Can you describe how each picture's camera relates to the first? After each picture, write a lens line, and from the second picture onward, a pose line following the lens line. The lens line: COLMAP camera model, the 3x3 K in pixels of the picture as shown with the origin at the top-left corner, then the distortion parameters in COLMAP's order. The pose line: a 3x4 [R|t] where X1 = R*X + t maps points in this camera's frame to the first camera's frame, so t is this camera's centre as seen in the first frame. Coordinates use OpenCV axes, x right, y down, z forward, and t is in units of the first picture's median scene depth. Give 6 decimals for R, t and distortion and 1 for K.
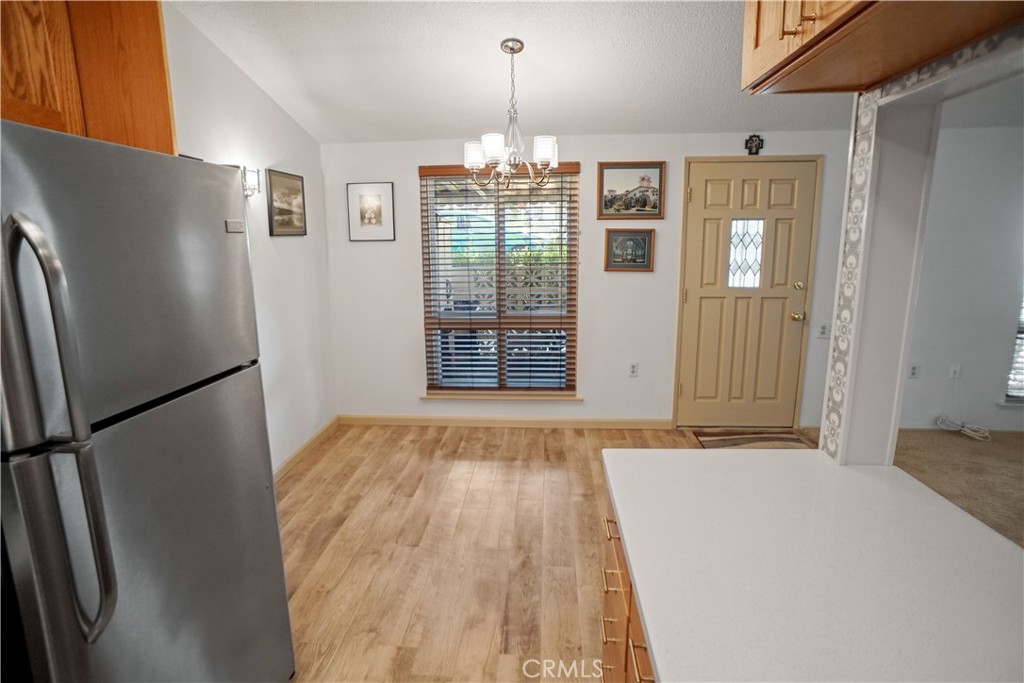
lens RADIAL K [[538.3, 0, 502.3], [0, 538.3, 333.8], [0, 0, 1]] dist [-0.077418, 0.049873]
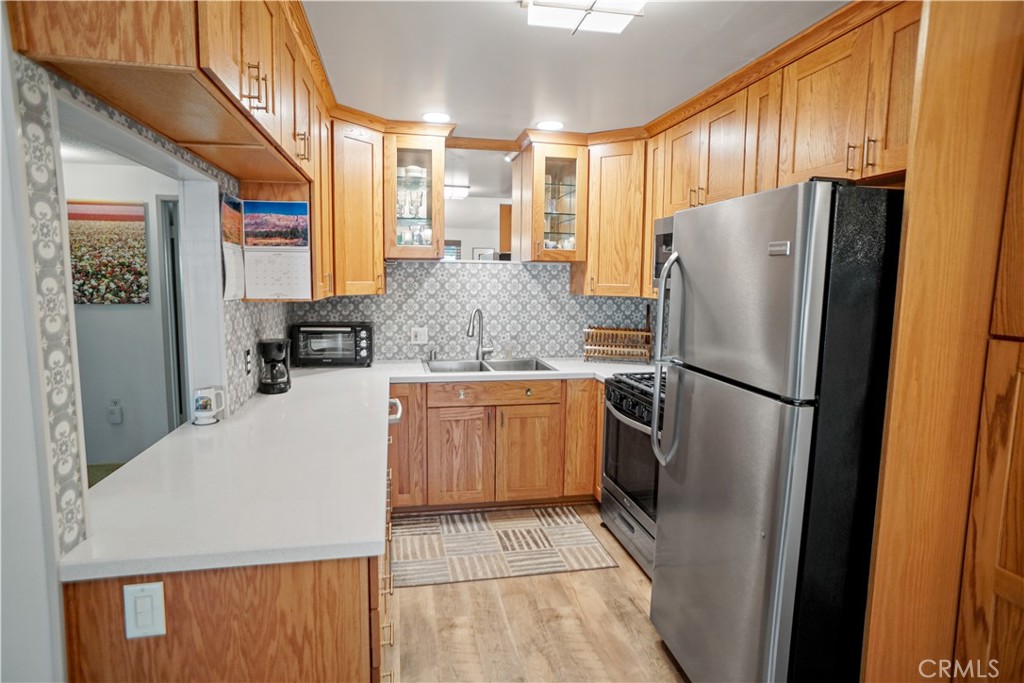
lens RADIAL K [[538.3, 0, 502.3], [0, 538.3, 333.8], [0, 0, 1]] dist [-0.077418, 0.049873]
pose [[-0.962268, 0.029460, -0.270505, 0.134158], [-0.050869, 0.957120, 0.285191, -0.170633], [0.267307, 0.288191, -0.919507, 1.010012]]
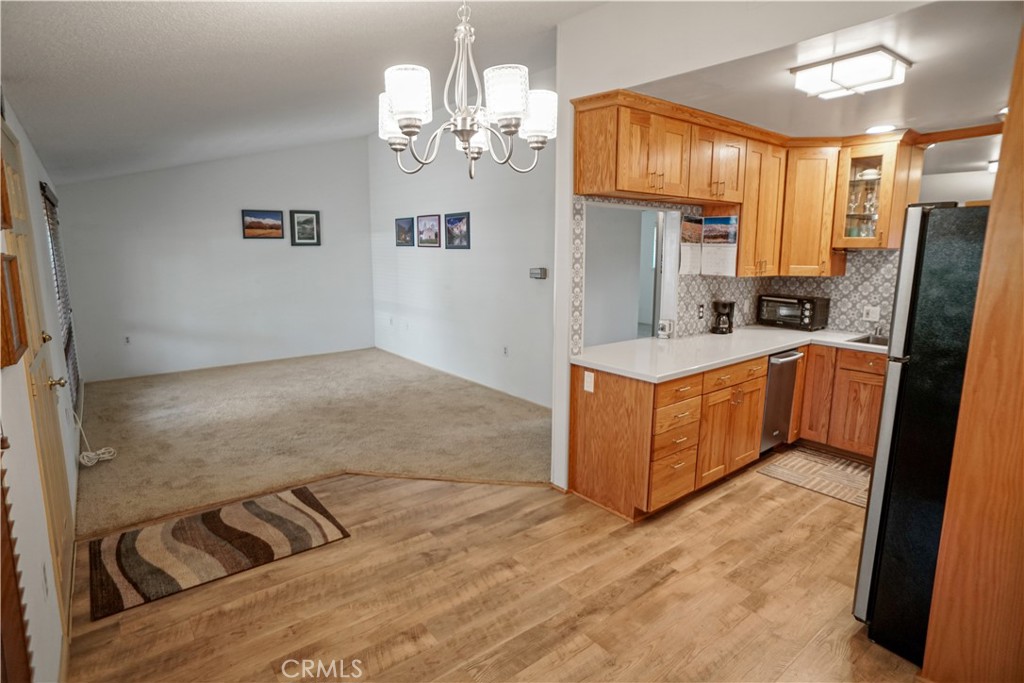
lens RADIAL K [[538.3, 0, 502.3], [0, 538.3, 333.8], [0, 0, 1]] dist [-0.077418, 0.049873]
pose [[-0.678504, -0.109447, 0.726397, -0.455738], [0.140244, 0.951352, 0.274338, -0.294107], [-0.721085, 0.288013, -0.630147, 1.506849]]
